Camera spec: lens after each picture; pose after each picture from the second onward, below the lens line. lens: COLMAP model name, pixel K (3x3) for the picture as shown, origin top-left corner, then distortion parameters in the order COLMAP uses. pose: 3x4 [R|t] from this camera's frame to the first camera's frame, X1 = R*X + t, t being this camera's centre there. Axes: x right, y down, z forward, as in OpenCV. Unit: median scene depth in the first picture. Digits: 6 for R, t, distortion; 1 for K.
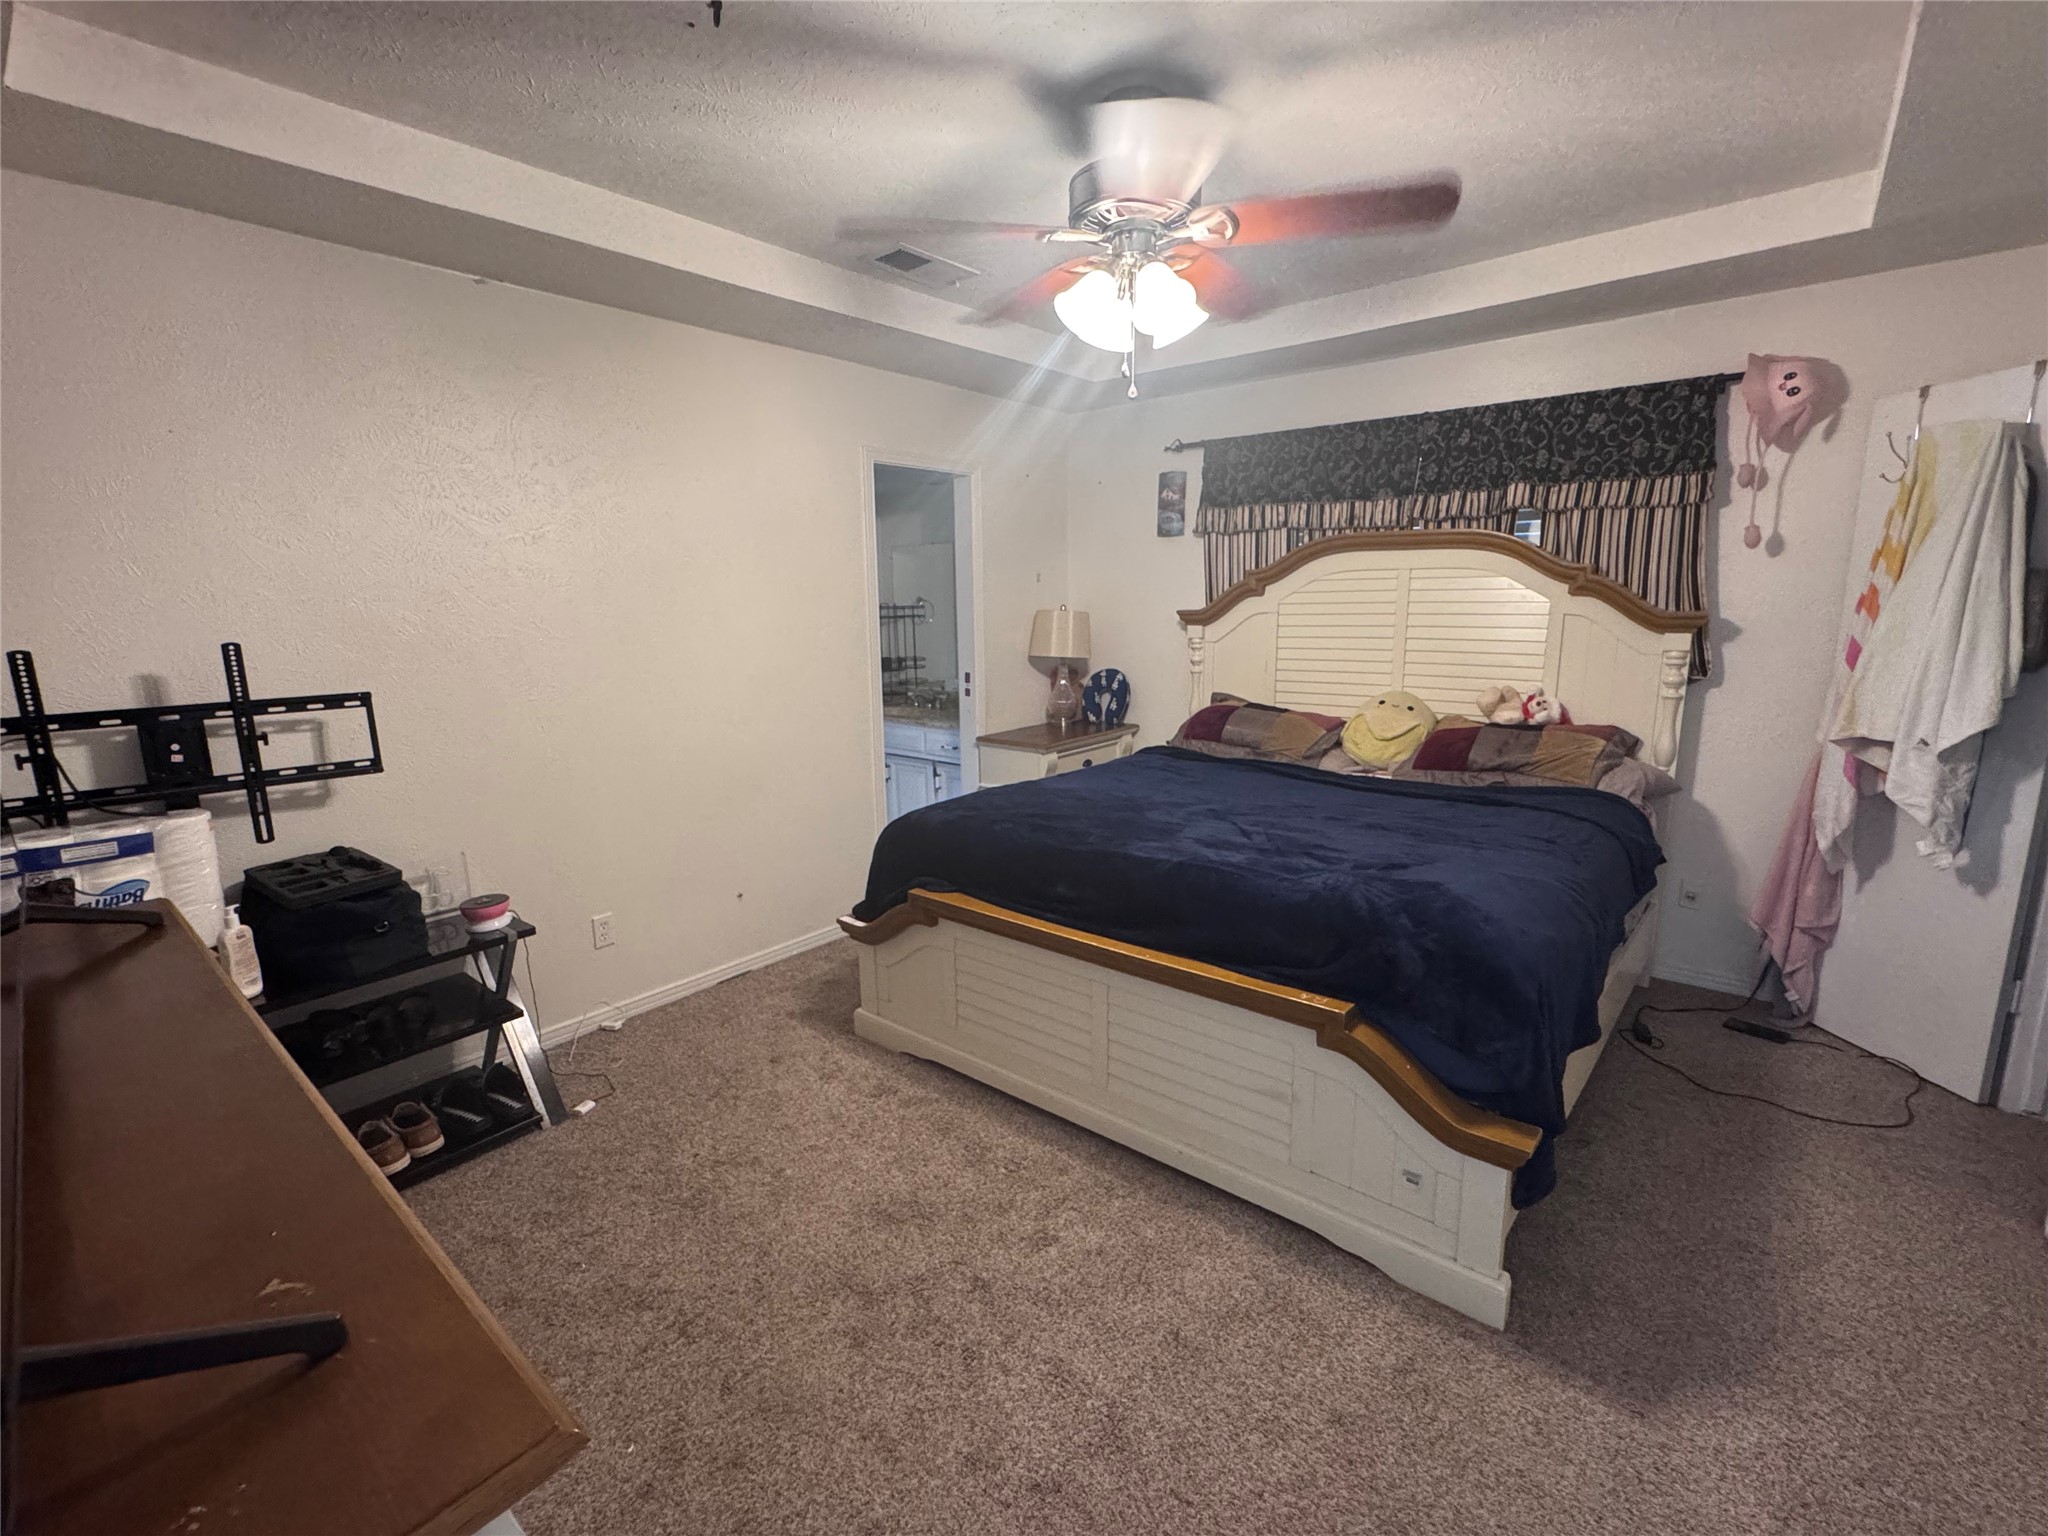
lens RADIAL K [[894.7, 0, 1023.9], [0, 894.7, 770.8], [0, 0, 1]] dist [-0.000035, 0.000000]
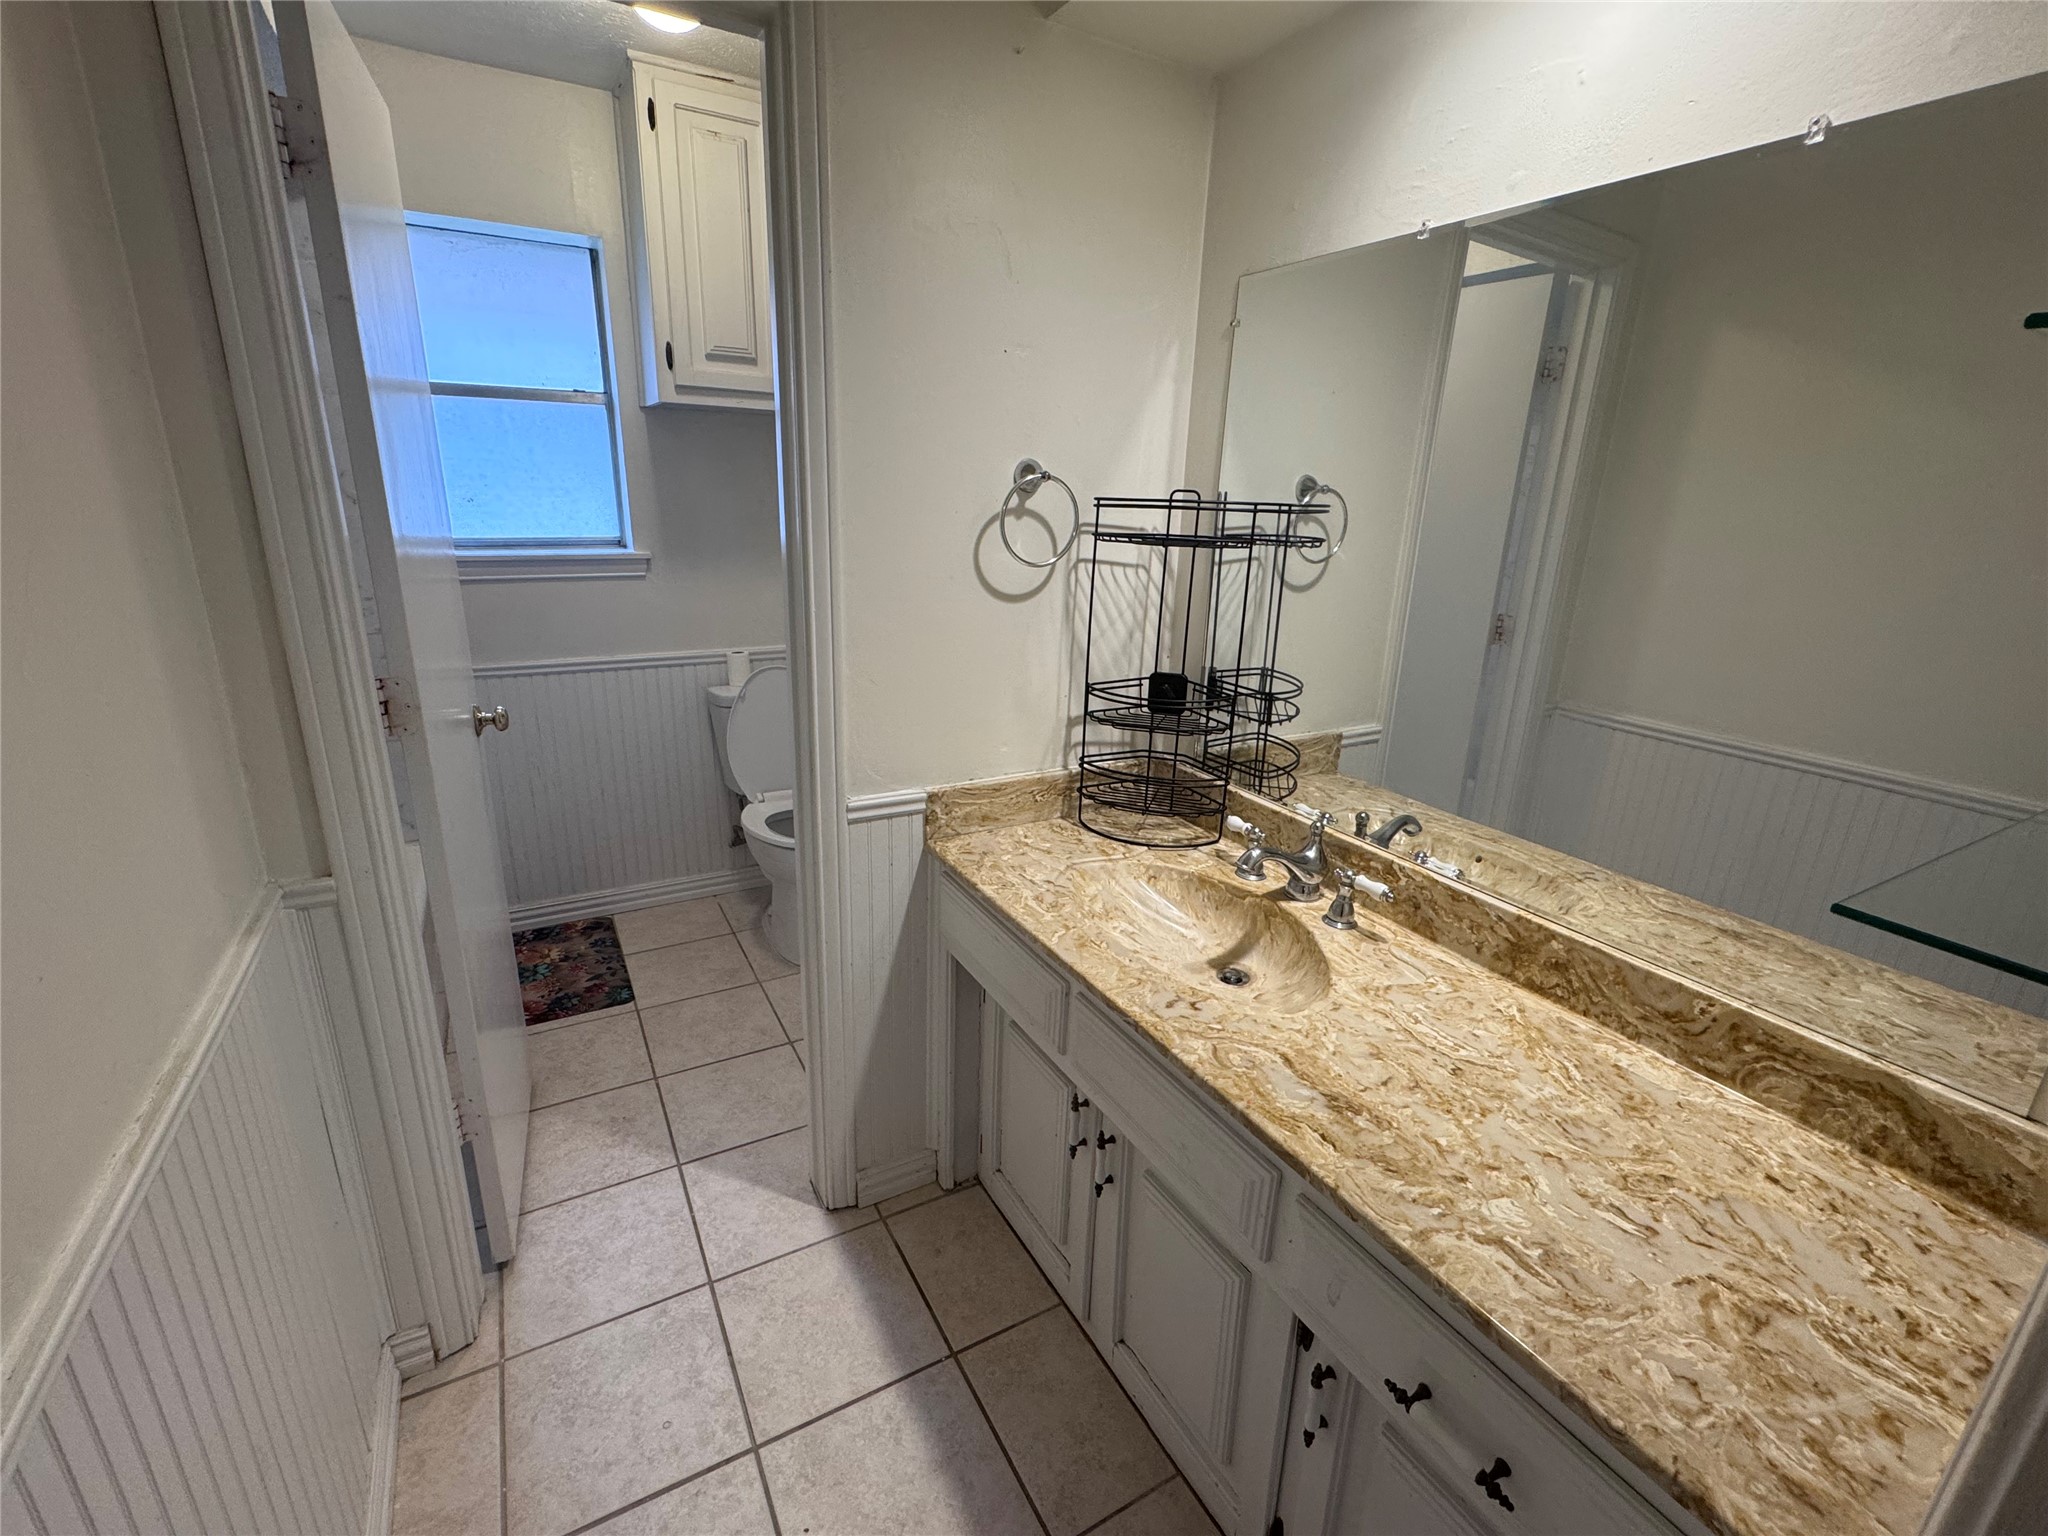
lens RADIAL K [[894.7, 0, 1022.1], [0, 894.7, 767.8], [0, 0, 1]] dist [-0.000035, 0.000000]
pose [[0.934487, 0.140322, -0.327177, -0.097382], [-0.101889, 0.986016, 0.131873, -0.128903], [0.341106, -0.089897, 0.935716, 0.696540]]
